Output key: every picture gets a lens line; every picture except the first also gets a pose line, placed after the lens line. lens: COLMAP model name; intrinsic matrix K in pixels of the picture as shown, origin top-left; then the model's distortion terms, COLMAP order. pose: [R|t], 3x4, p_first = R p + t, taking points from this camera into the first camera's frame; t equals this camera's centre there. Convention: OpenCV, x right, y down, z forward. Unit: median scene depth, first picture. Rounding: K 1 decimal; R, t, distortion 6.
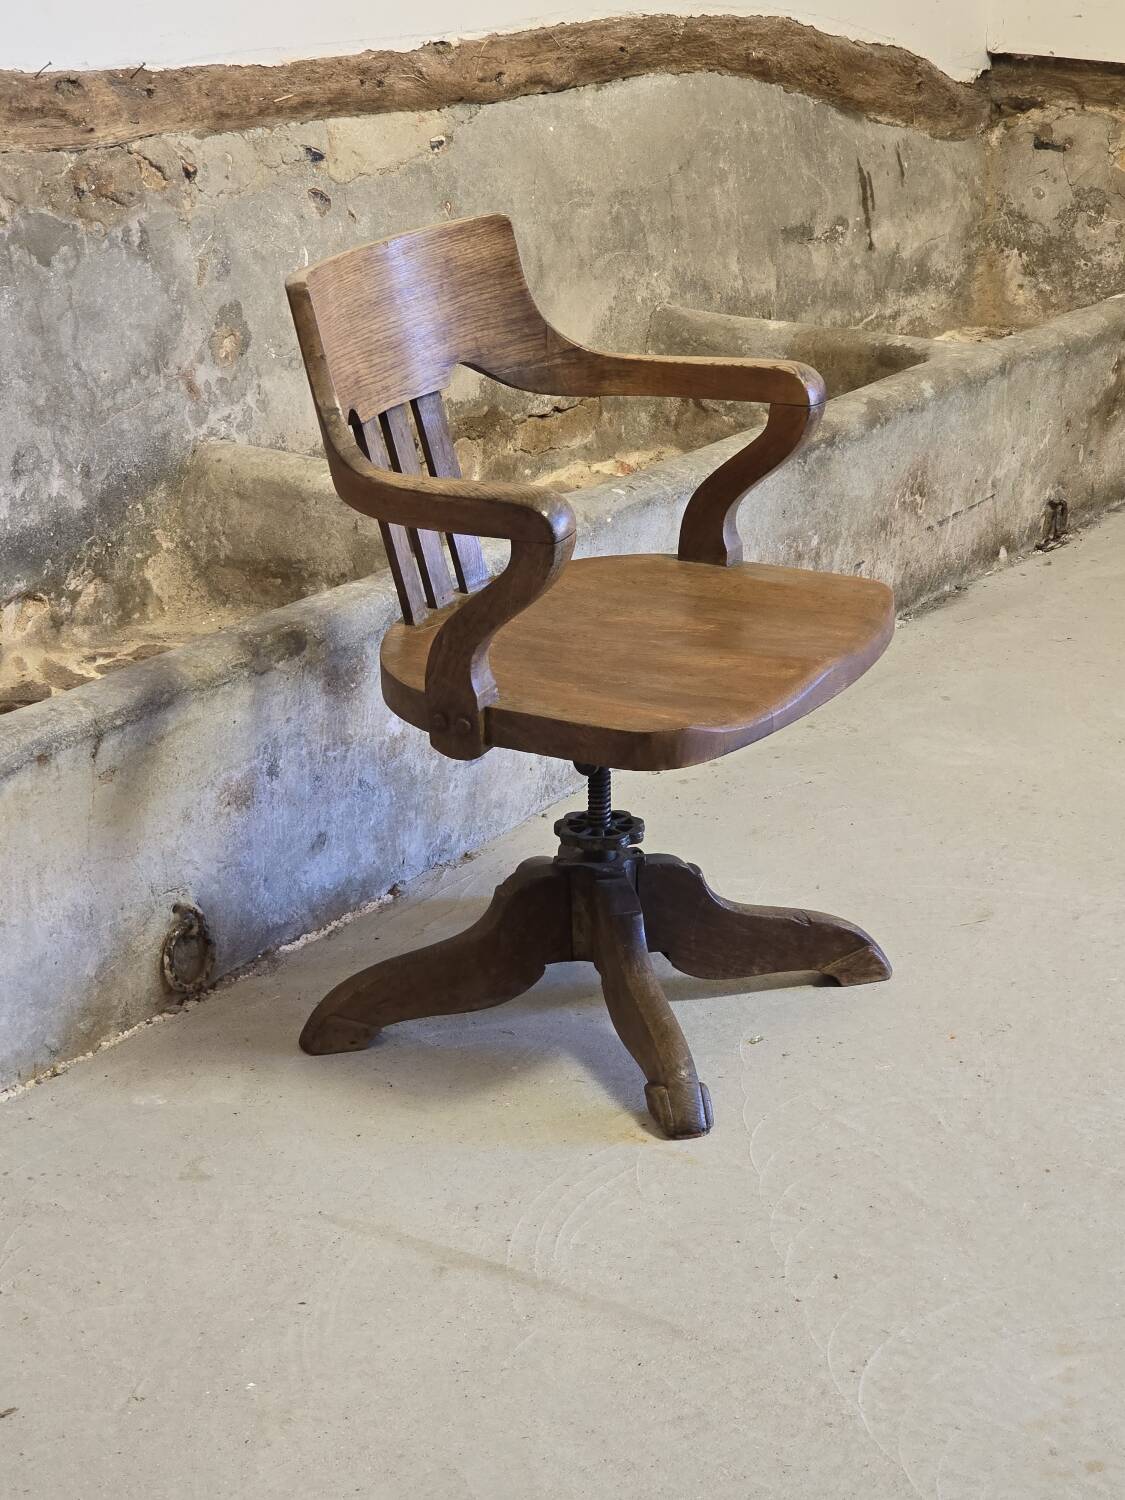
lens RADIAL K [[3326.3, 0, 565.3], [0, 3326.3, 722.5], [0, 0, 1]] dist [-0.151276, 3.012639]
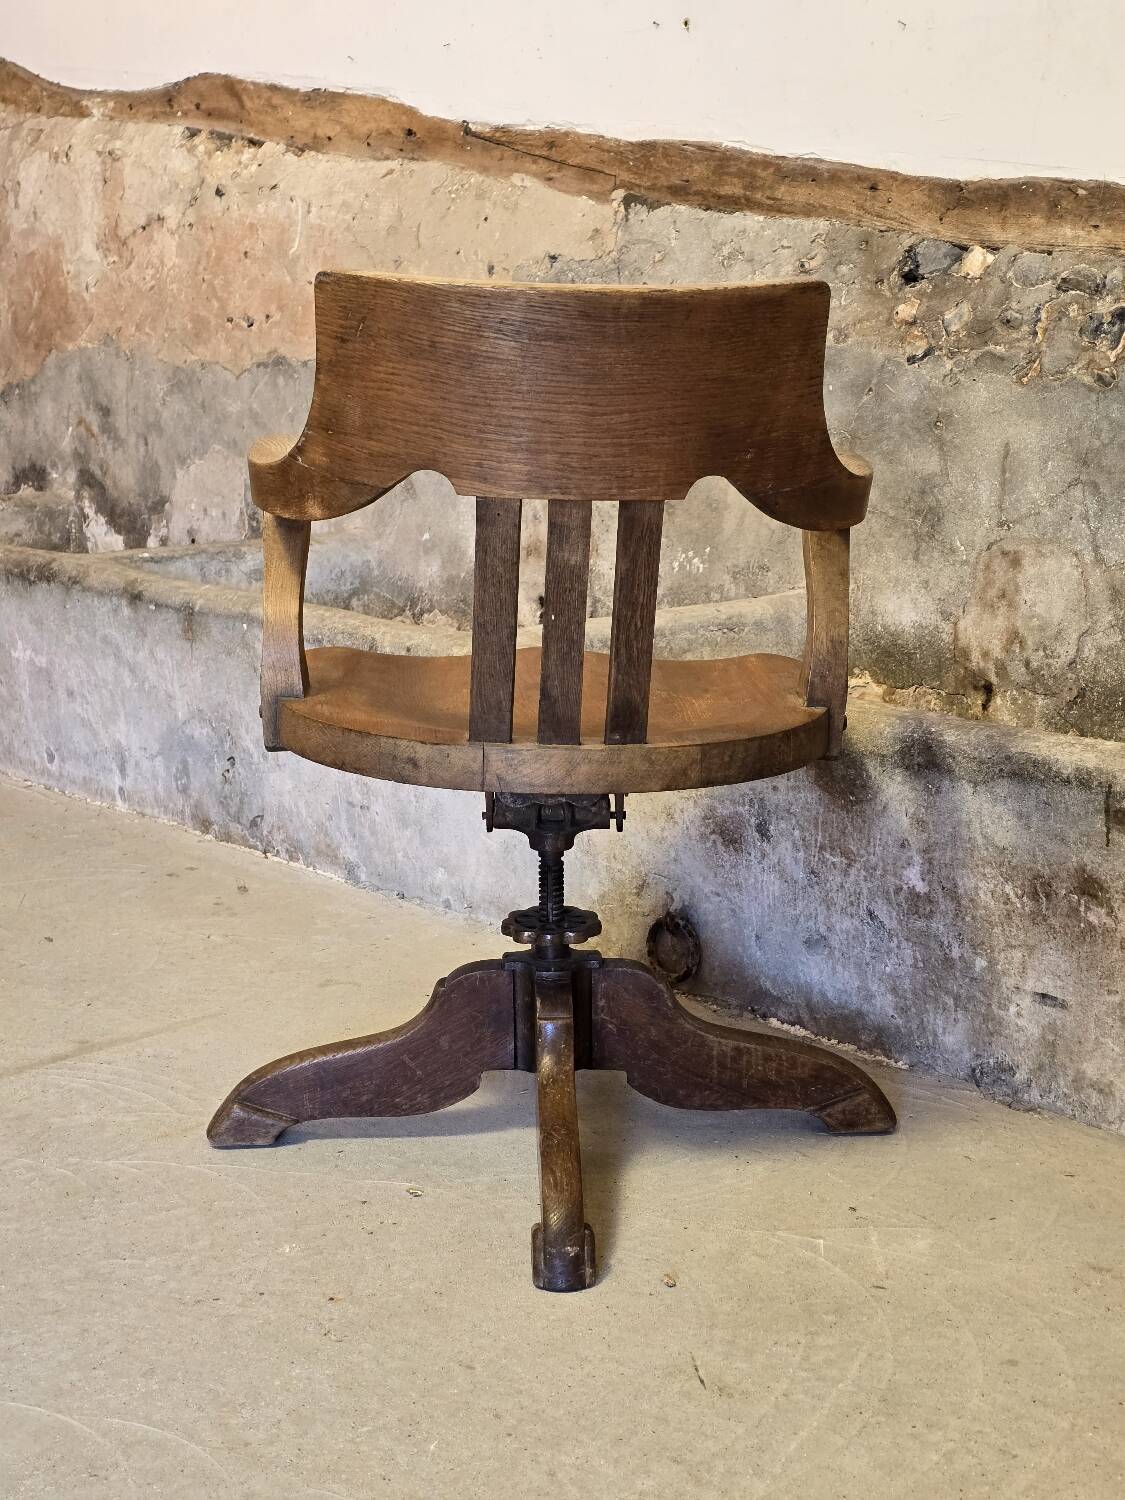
lens RADIAL K [[1988.1, 0, 580.2], [0, 1988.1, 721.1], [0, 0, 1]] dist [0.197964, -0.621856]
pose [[-0.224632, 0.199640, -0.953774, 0.431638], [-0.311373, 0.912767, 0.264391, -0.138358], [0.923357, 0.356370, -0.142874, 0.891061]]
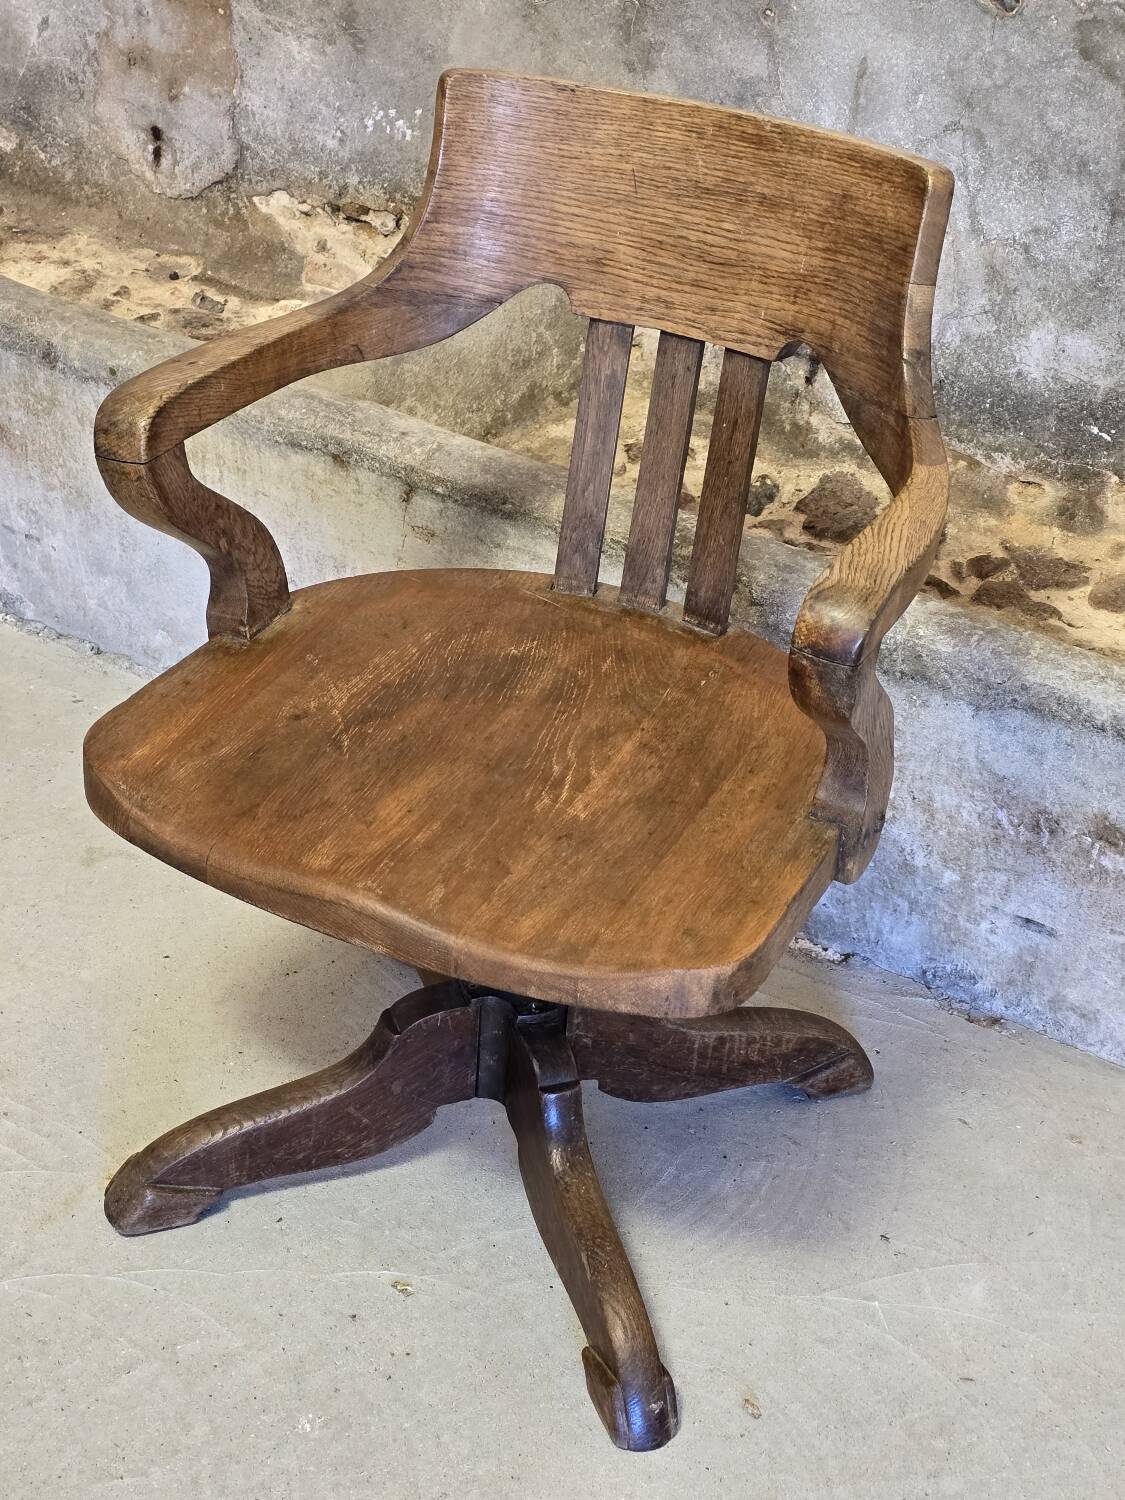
lens RADIAL K [[2367.7, 0, 564.3], [0, 2367.7, 733.1], [0, 0, 1]] dist [0.238835, -0.896489]
pose [[0.072114, 0.566992, -0.820561, 0.353640], [-0.390348, 0.773123, 0.499908, -0.231546], [0.917839, 0.284254, 0.277077, 0.708540]]
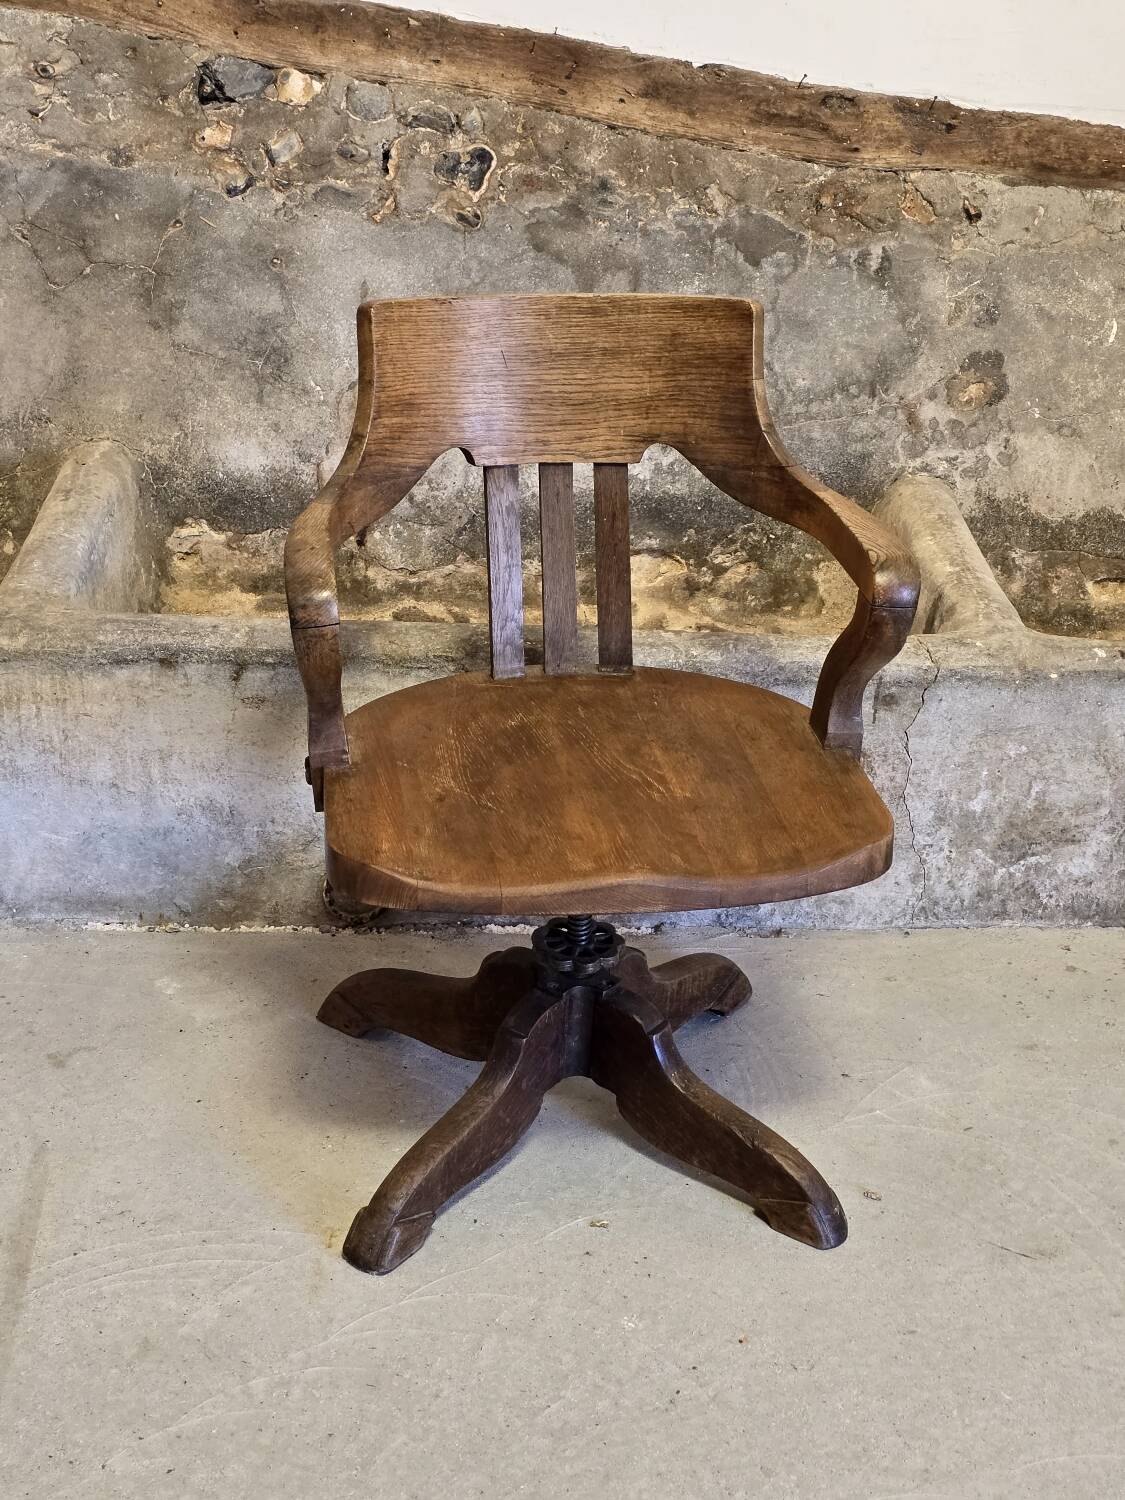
lens RADIAL K [[2367.7, 0, 564.3], [0, 2367.7, 733.1], [0, 0, 1]] dist [0.238835, -0.896489]
pose [[0.623227, 0.373992, -0.686817, 0.381969], [-0.313008, 0.924114, 0.219179, -0.145564], [0.716669, 0.078381, 0.692995, 0.432131]]
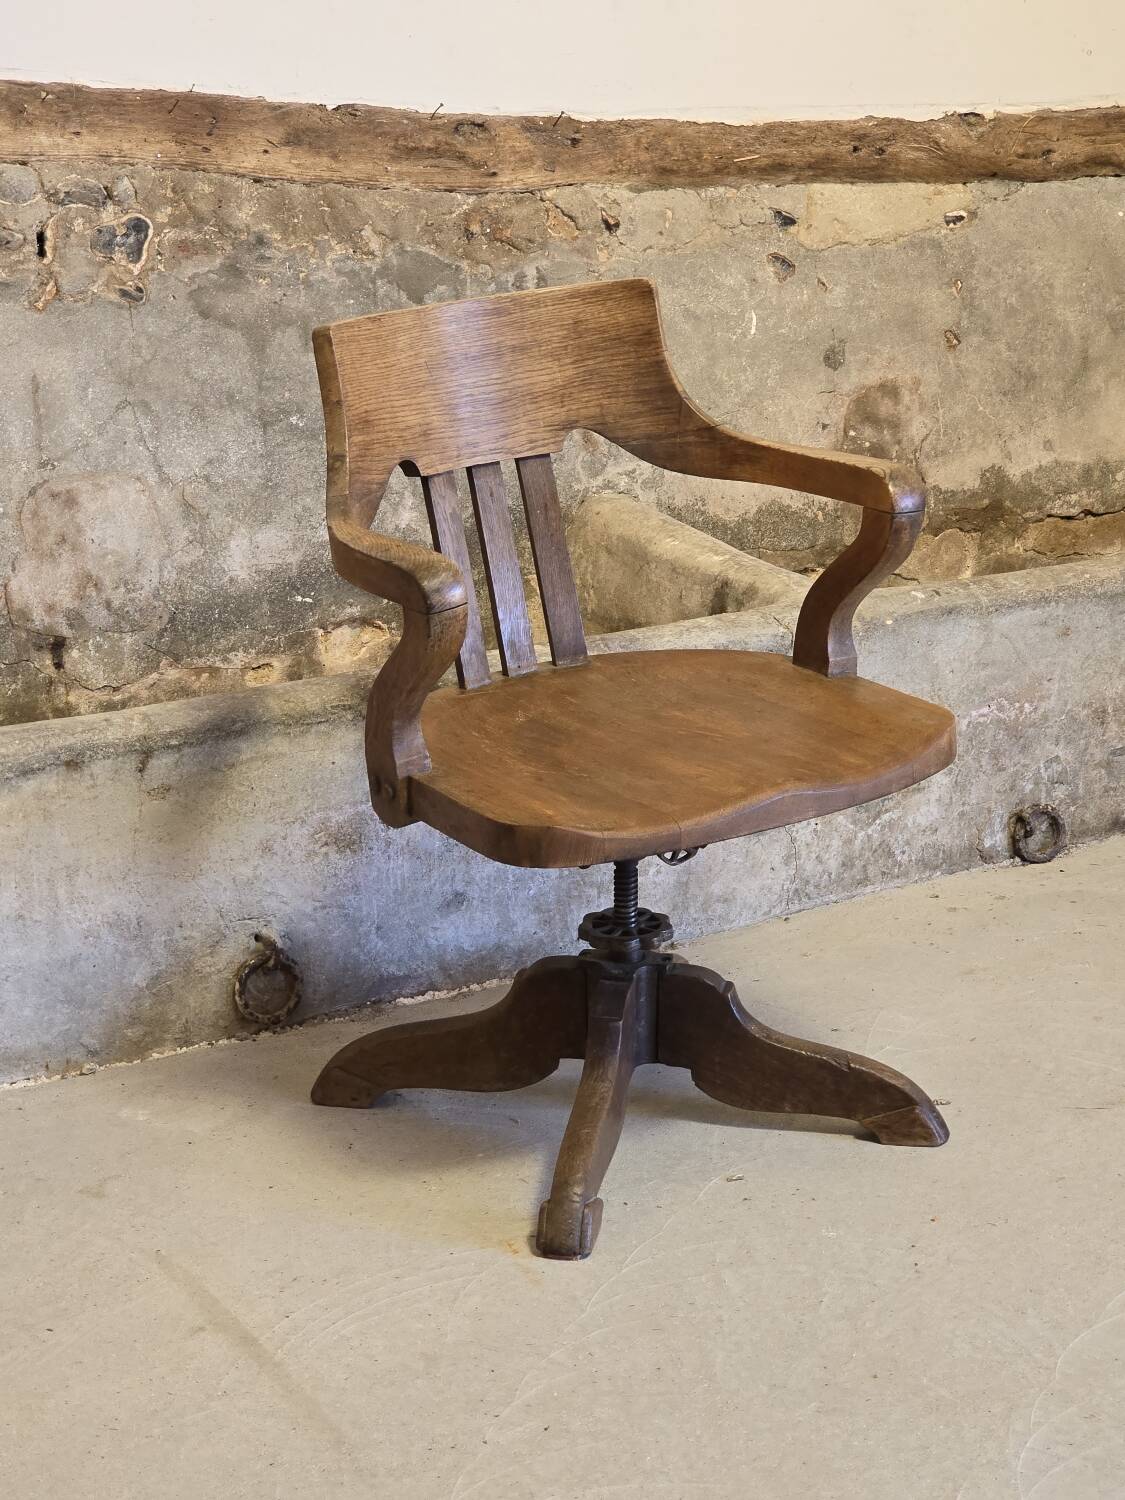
lens RADIAL K [[3344.2, 0, 562.5], [0, 3344.2, 750.0], [0, 0, 1]] dist [-0.596457, 10.653247]
pose [[0.895504, 0.145132, -0.420724, 0.324283], [-0.150371, 0.988409, 0.020898, -0.029907], [0.418880, 0.044550, 0.906948, 0.105633]]
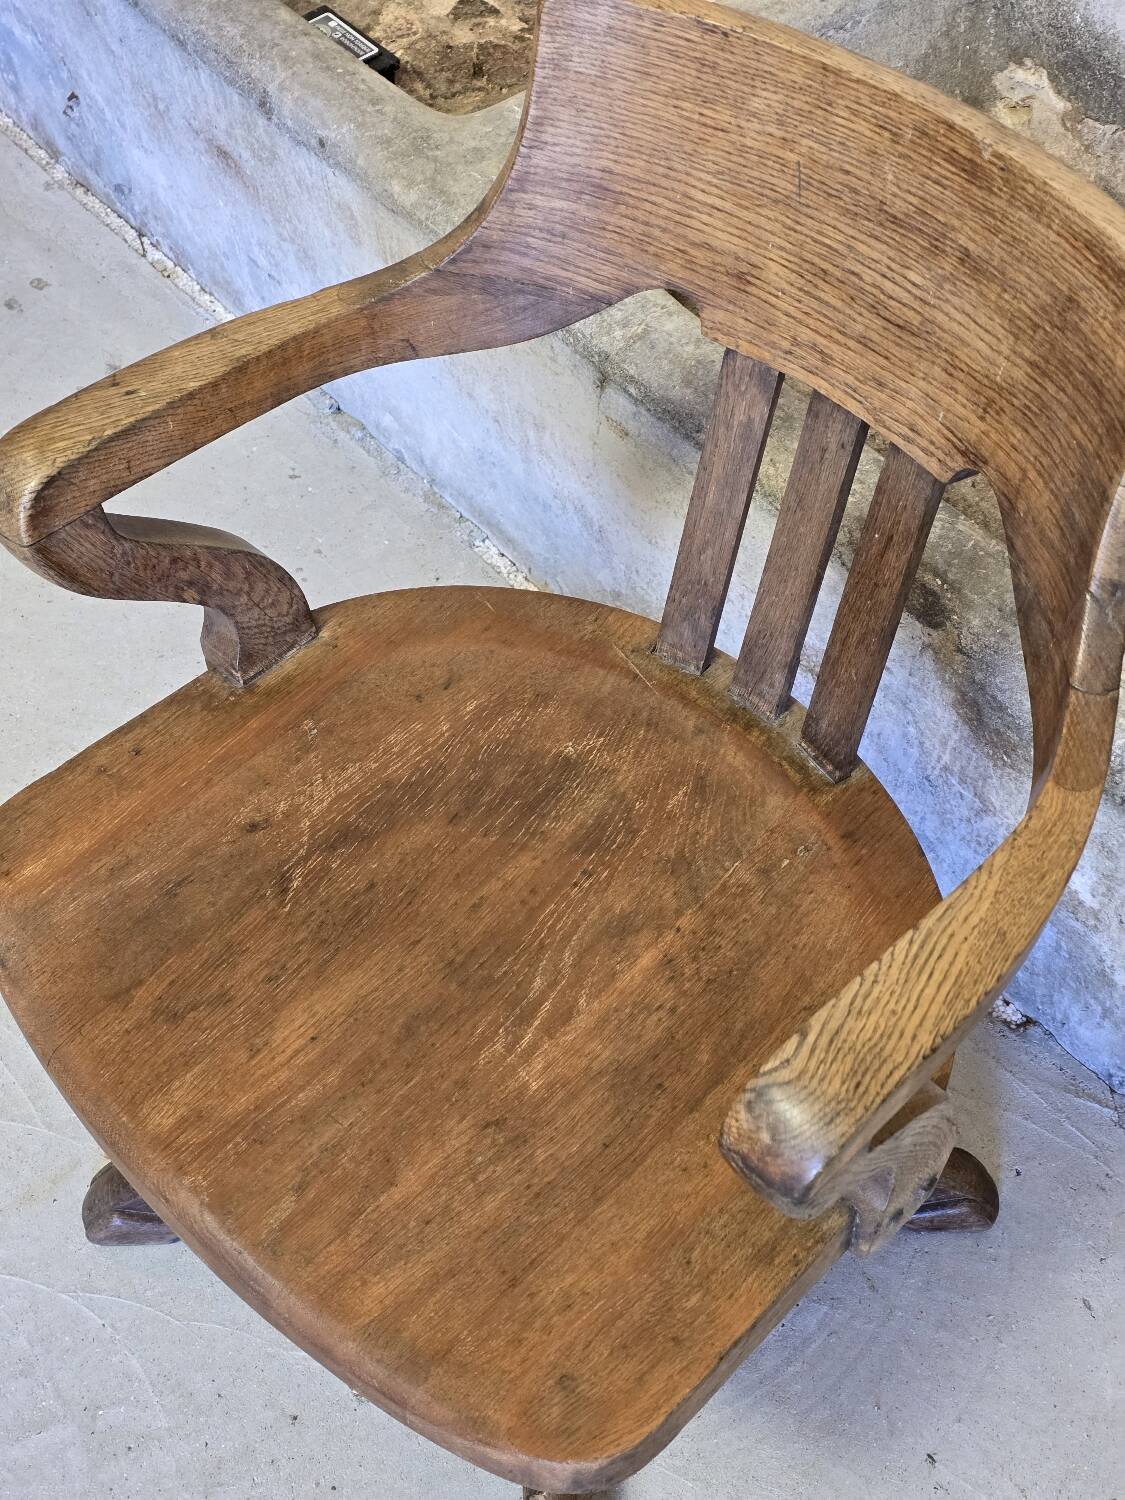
lens RADIAL K [[1996.7, 0, 559.9], [0, 1996.7, 723.6], [0, 0, 1]] dist [0.163601, -0.449285]
pose [[-0.239174, 0.775538, -0.584240, 0.148964], [-0.324980, 0.503064, 0.800821, -0.252719], [0.914977, 0.381402, 0.131715, 0.776950]]
